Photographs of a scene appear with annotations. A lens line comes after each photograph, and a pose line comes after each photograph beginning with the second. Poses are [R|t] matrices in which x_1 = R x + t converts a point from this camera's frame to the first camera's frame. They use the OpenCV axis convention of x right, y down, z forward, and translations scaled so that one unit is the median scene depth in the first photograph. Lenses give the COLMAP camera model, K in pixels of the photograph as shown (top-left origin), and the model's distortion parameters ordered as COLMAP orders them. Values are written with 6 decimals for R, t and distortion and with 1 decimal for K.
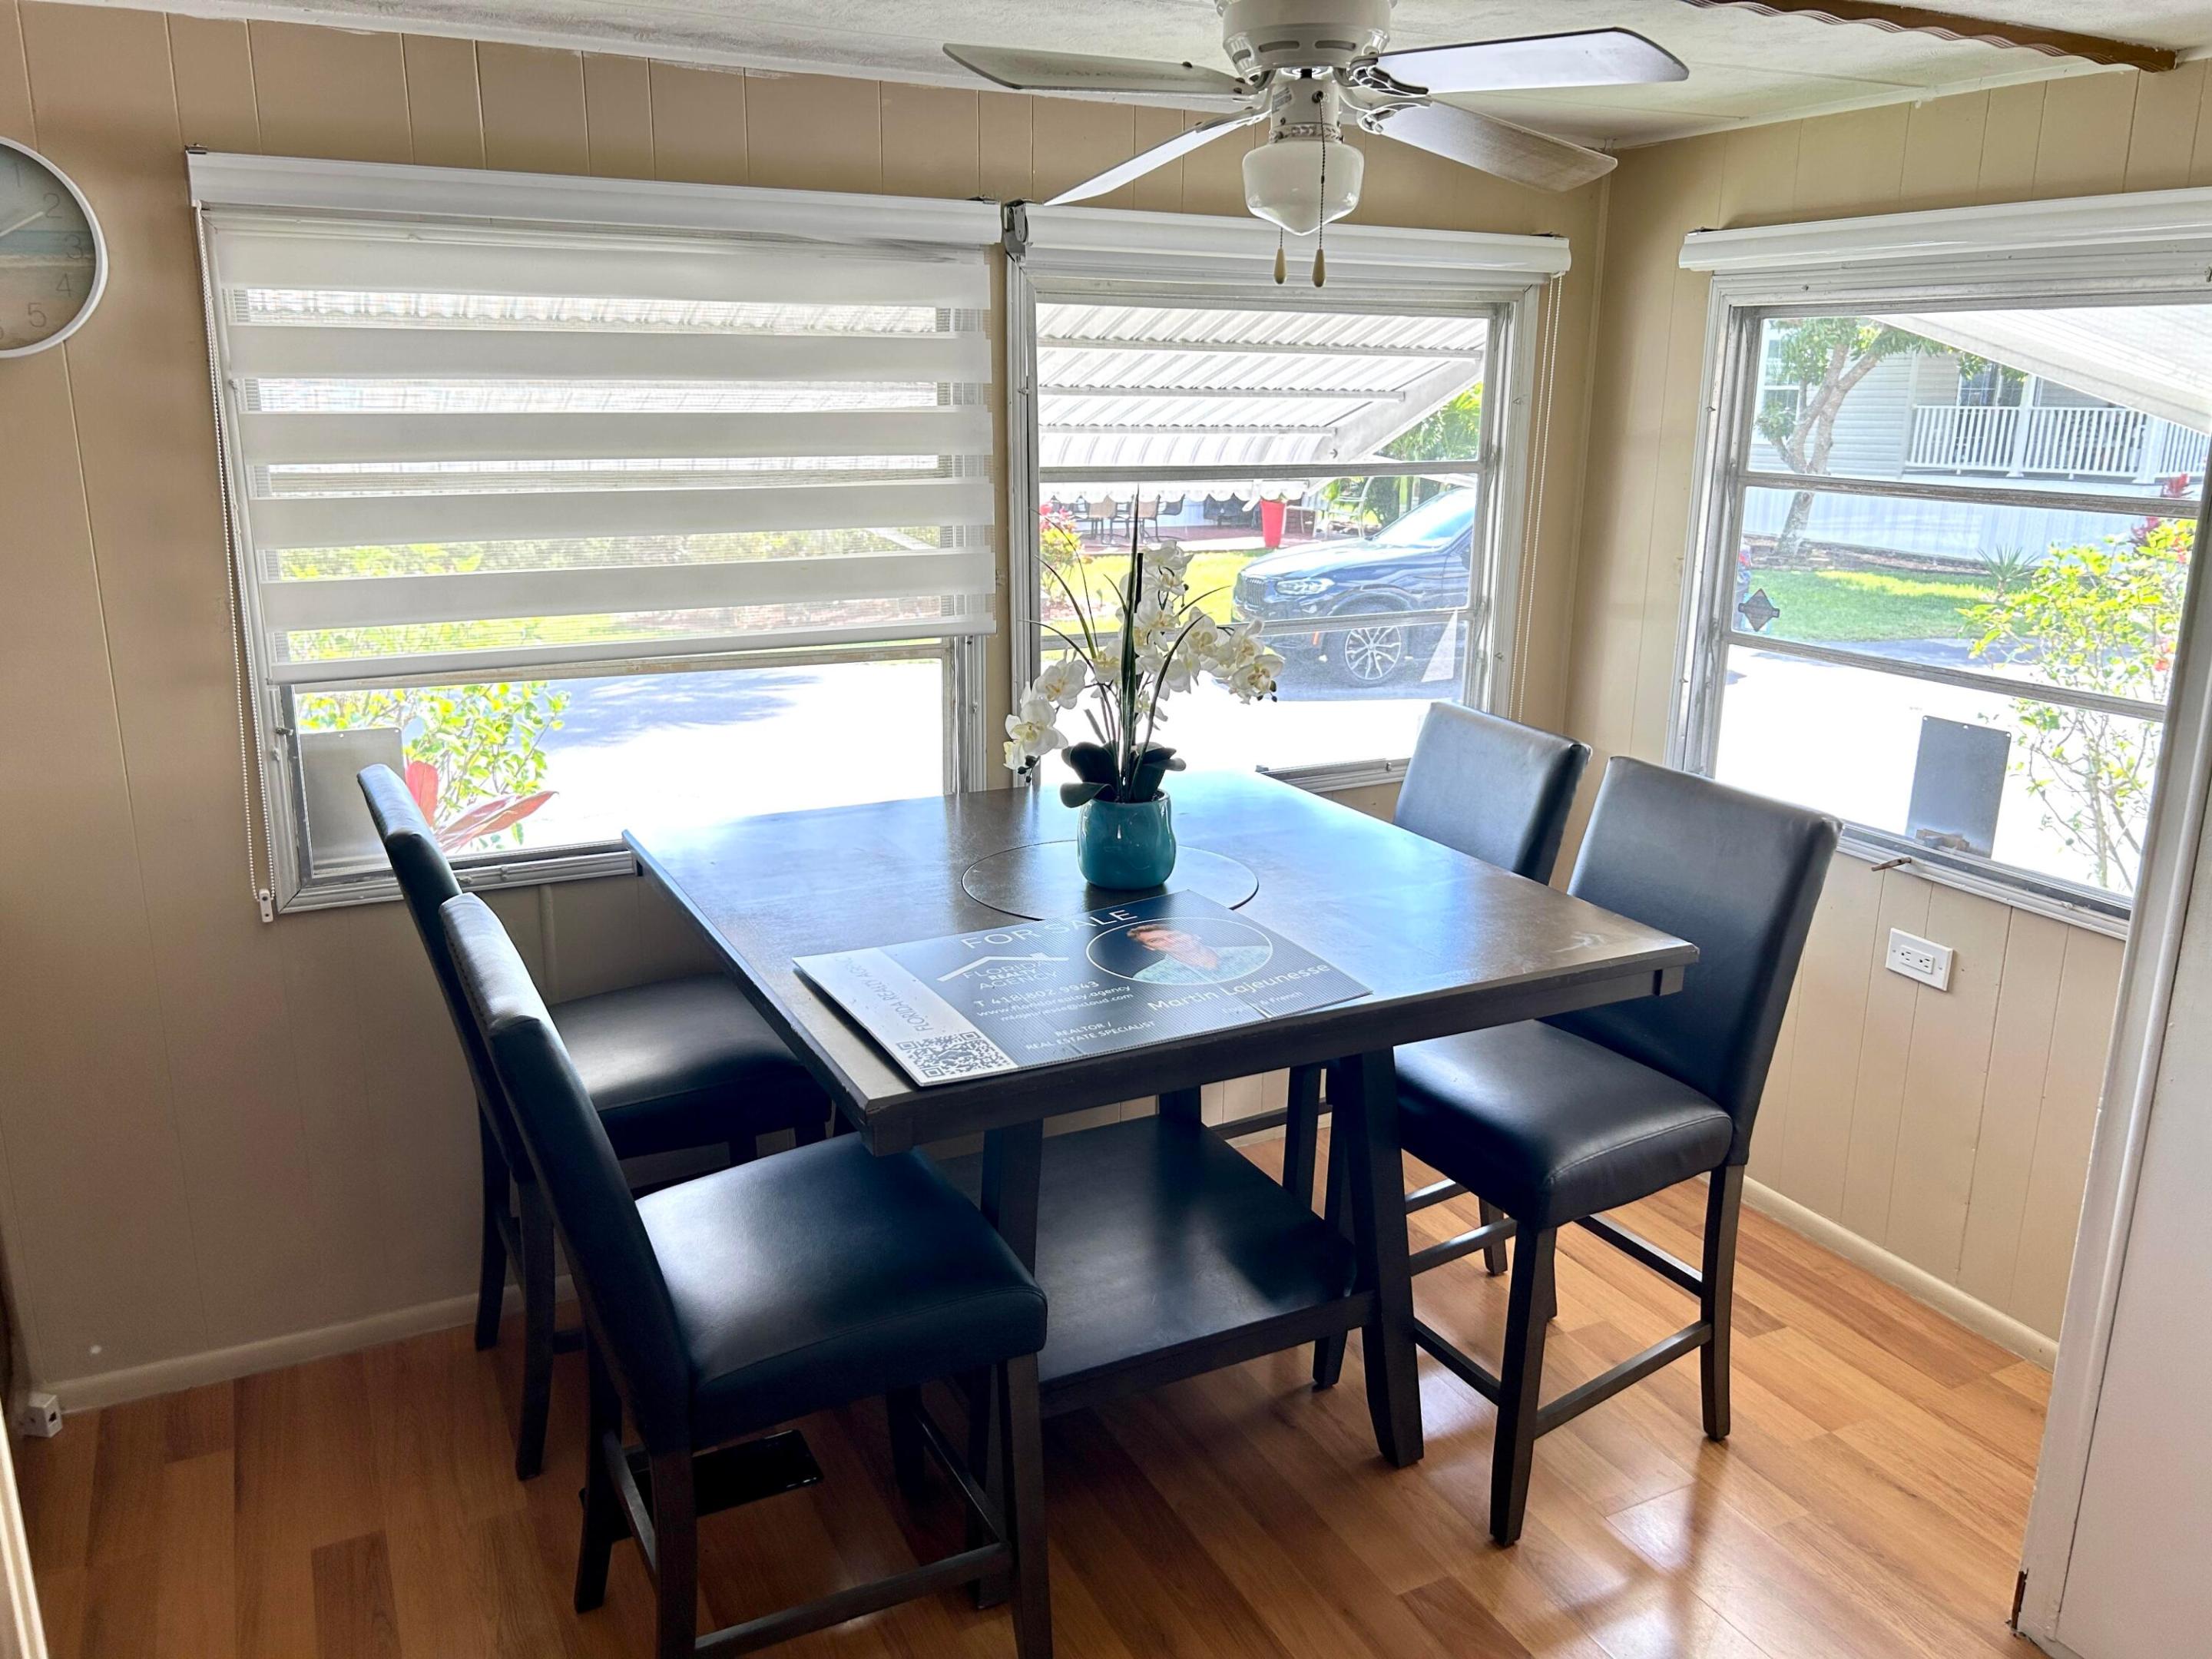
lens RADIAL K [[1668.9, 0, 1133.2], [0, 1668.9, 819.6], [0, 0, 1]] dist [0.027297, -0.035529]
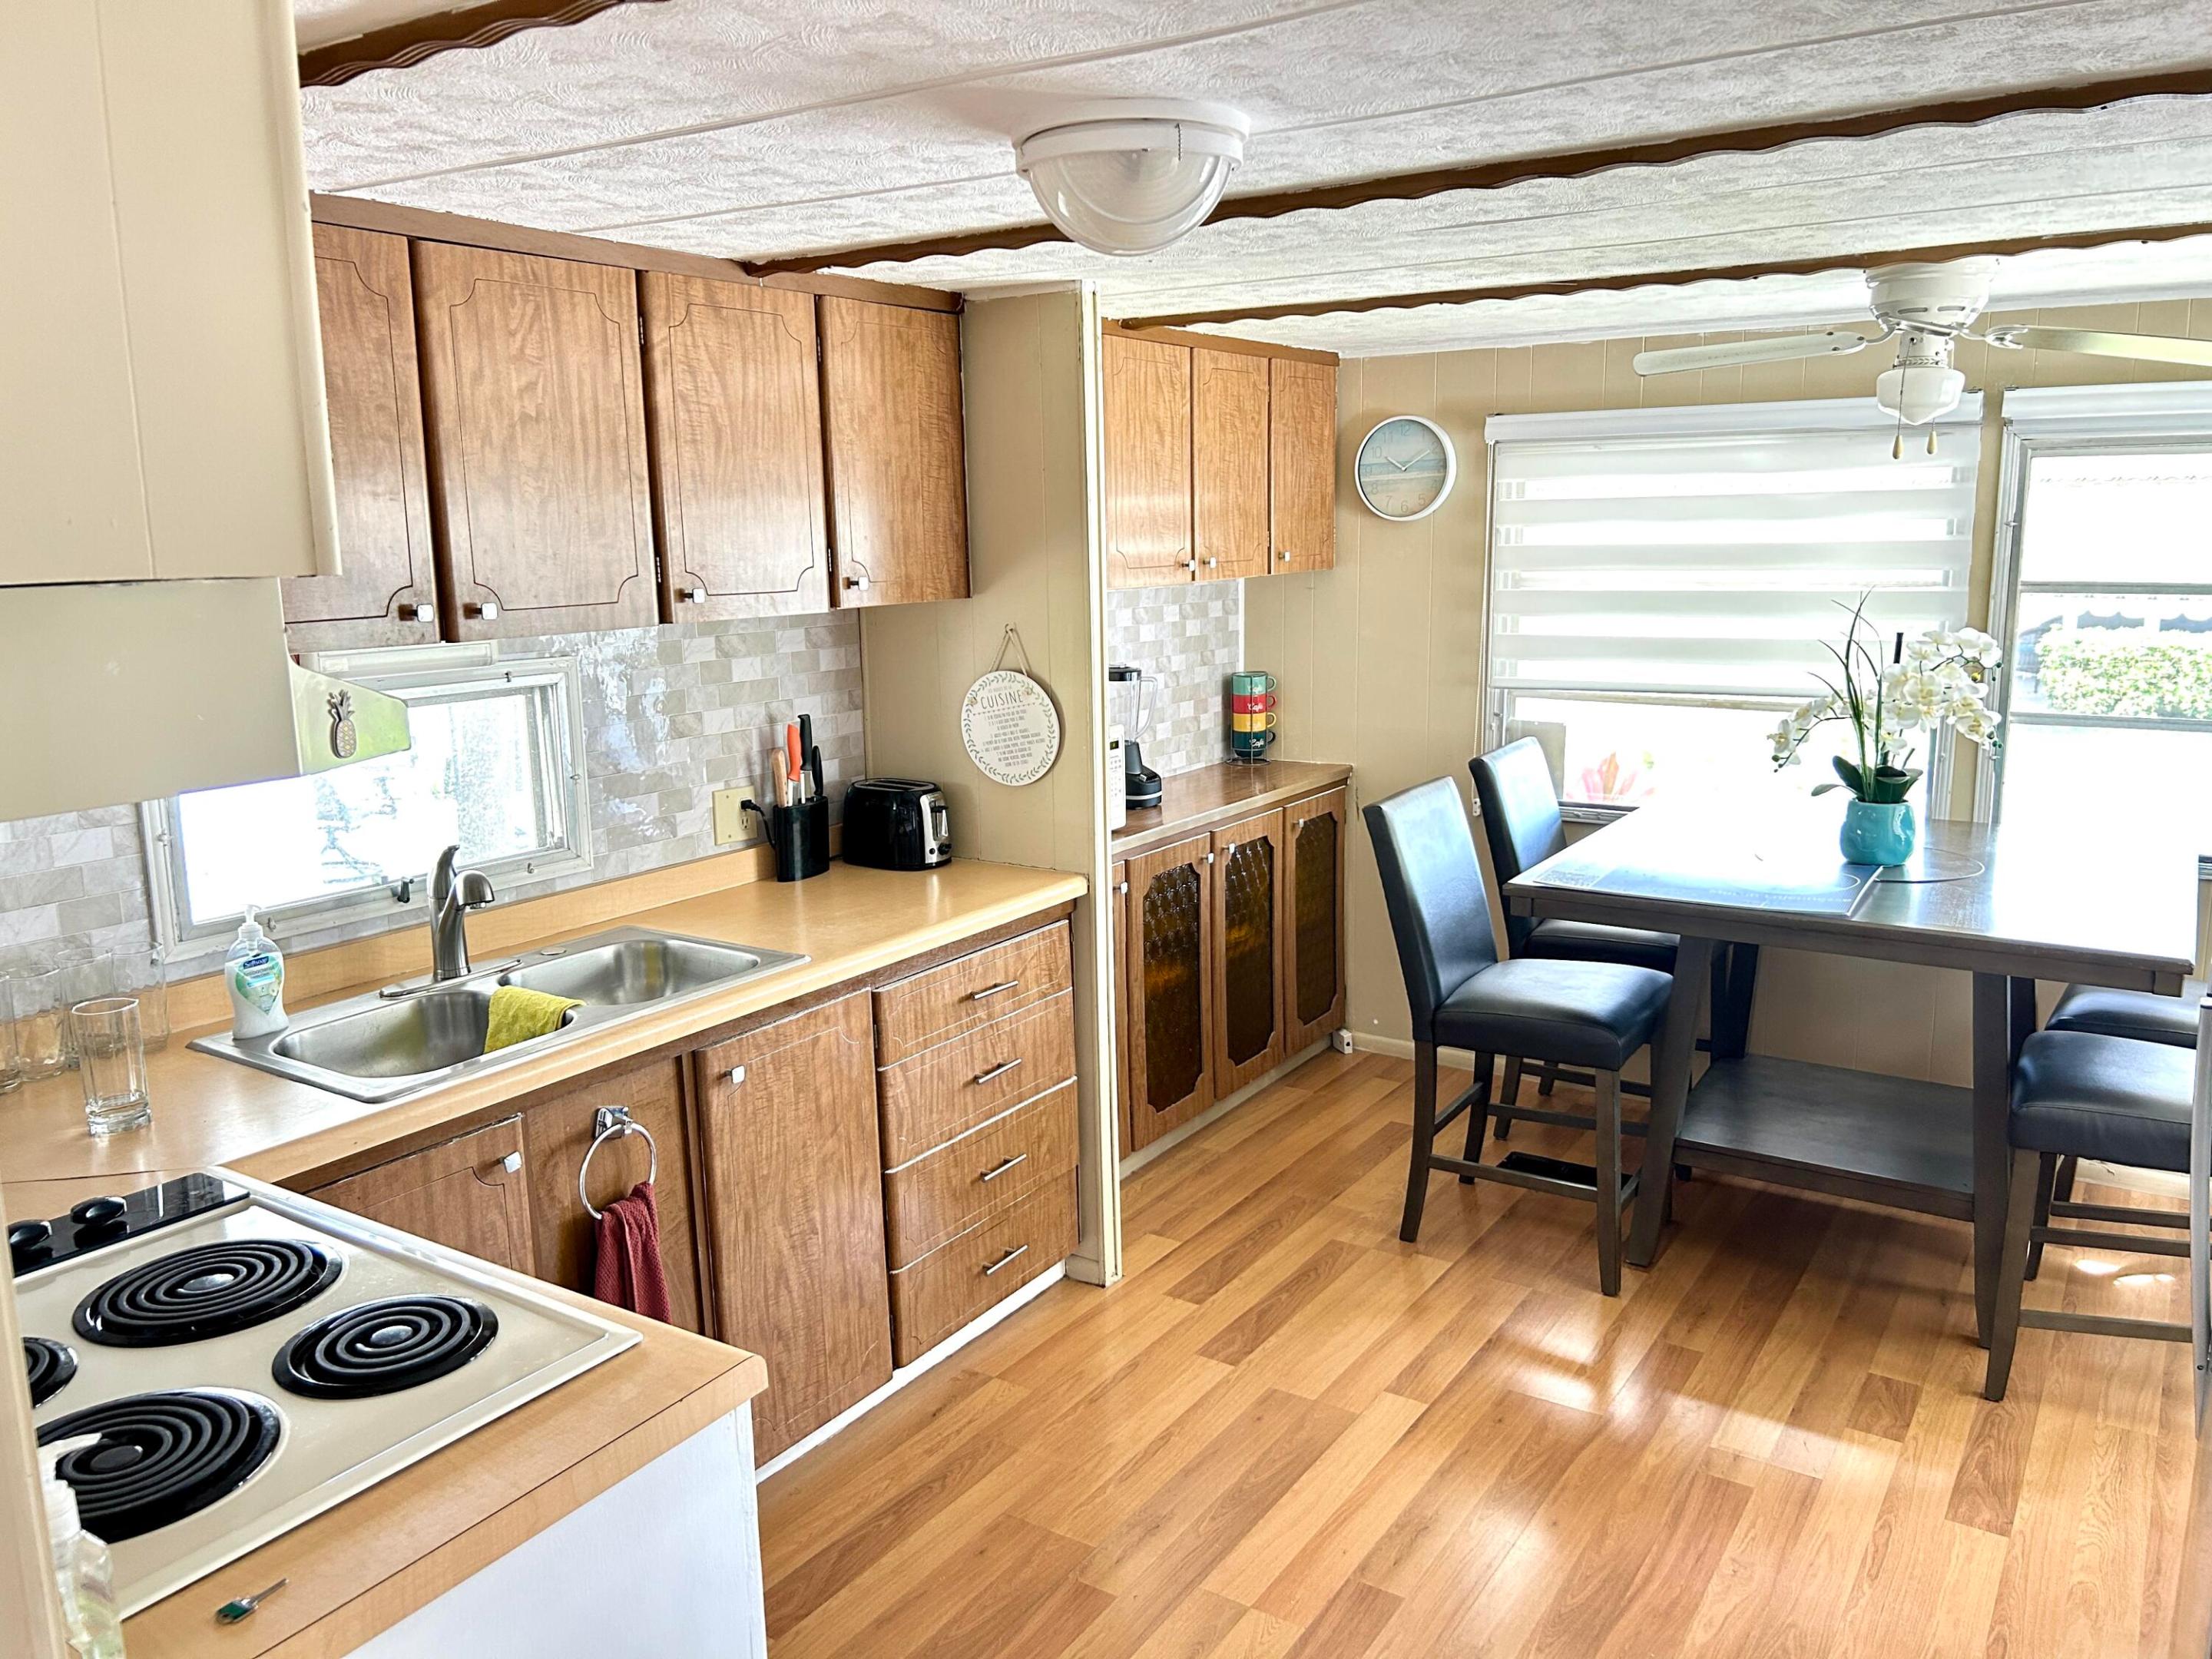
lens RADIAL K [[1628.8, 0, 1100.9], [0, 1628.8, 827.1], [0, 0, 1]] dist [0.028797, -0.051539]
pose [[0.481824, 0.140263, -0.864969, 0.901919], [-0.200726, 0.978526, 0.046865, 0.077363], [0.852968, 0.151042, 0.499632, -0.276478]]
